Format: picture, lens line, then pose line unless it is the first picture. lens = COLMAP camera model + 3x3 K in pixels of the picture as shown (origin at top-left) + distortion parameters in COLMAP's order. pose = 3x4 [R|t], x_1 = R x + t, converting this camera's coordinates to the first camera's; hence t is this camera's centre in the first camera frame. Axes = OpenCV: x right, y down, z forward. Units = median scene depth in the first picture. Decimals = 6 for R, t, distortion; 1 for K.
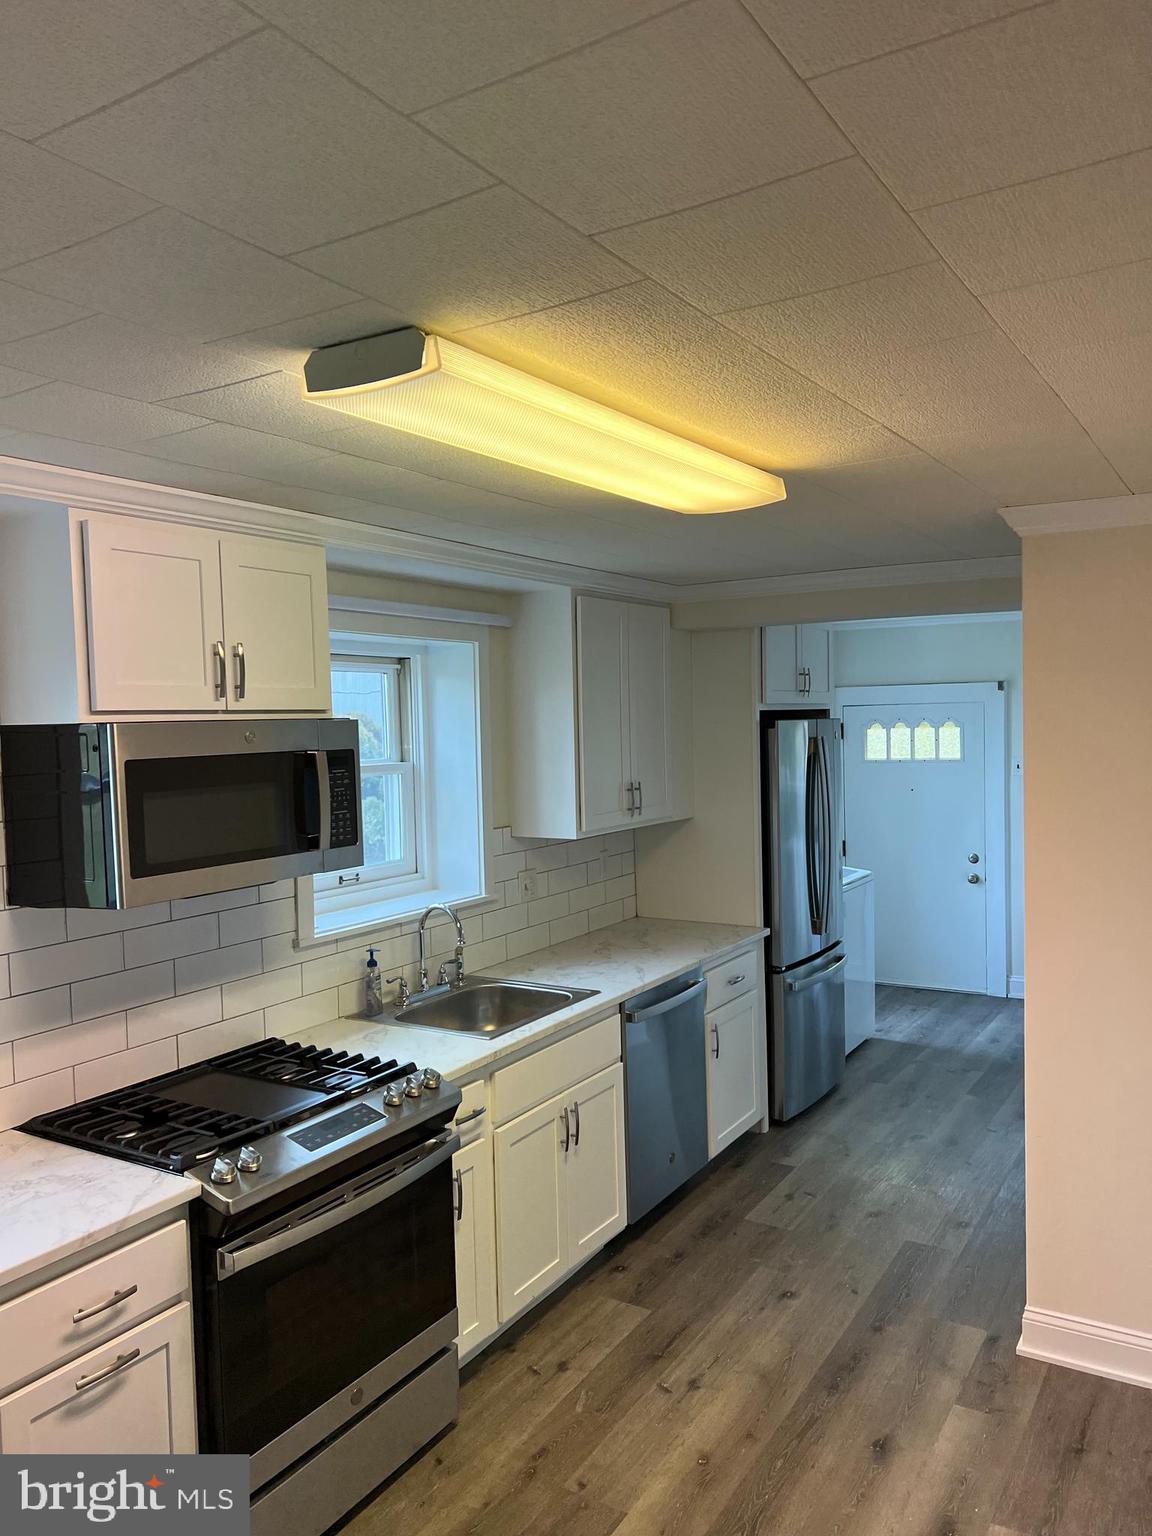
lens RADIAL K [[1152.3, 0, 566.4], [0, 1152.3, 765.6], [0, 0, 1]] dist [0.008593, -0.004640]
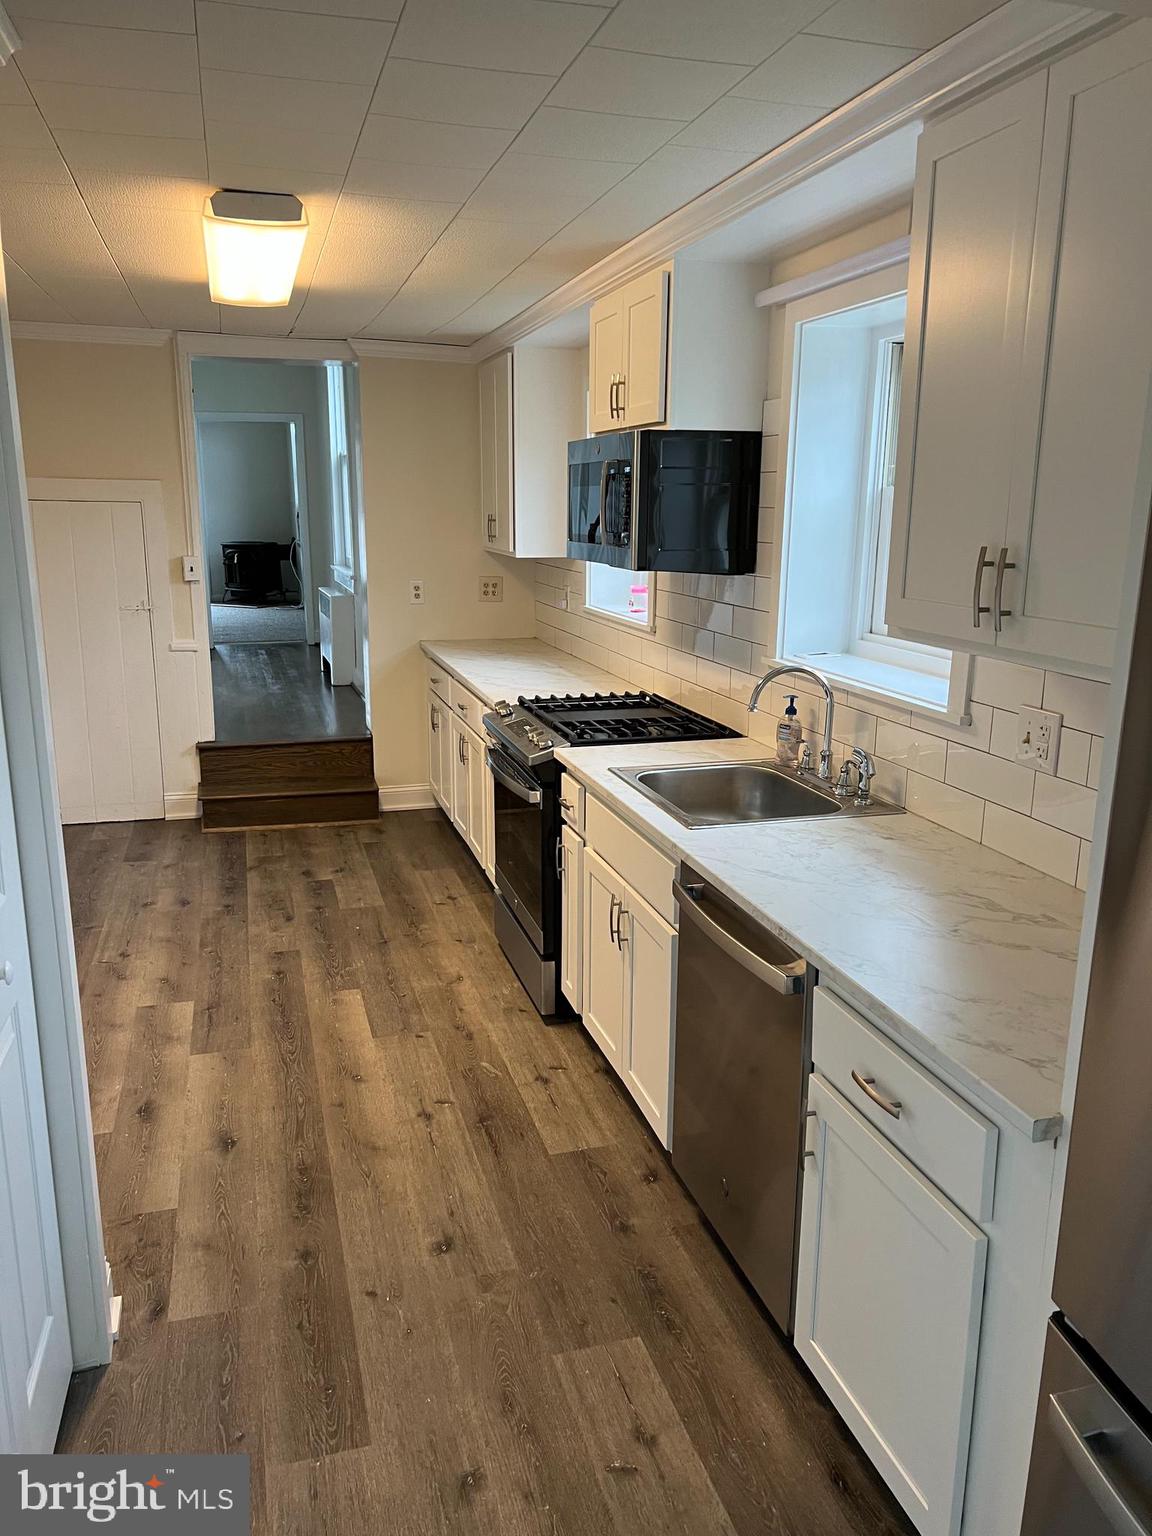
lens RADIAL K [[1152.3, 0, 574.4], [0, 1152.3, 775.4], [0, 0, 1]] dist [0.008593, -0.004640]
pose [[-0.667195, 0.203053, -0.716673, 0.665676], [-0.013726, 0.958613, 0.284380, -0.031724], [0.744757, 0.199574, -0.636795, 1.638356]]
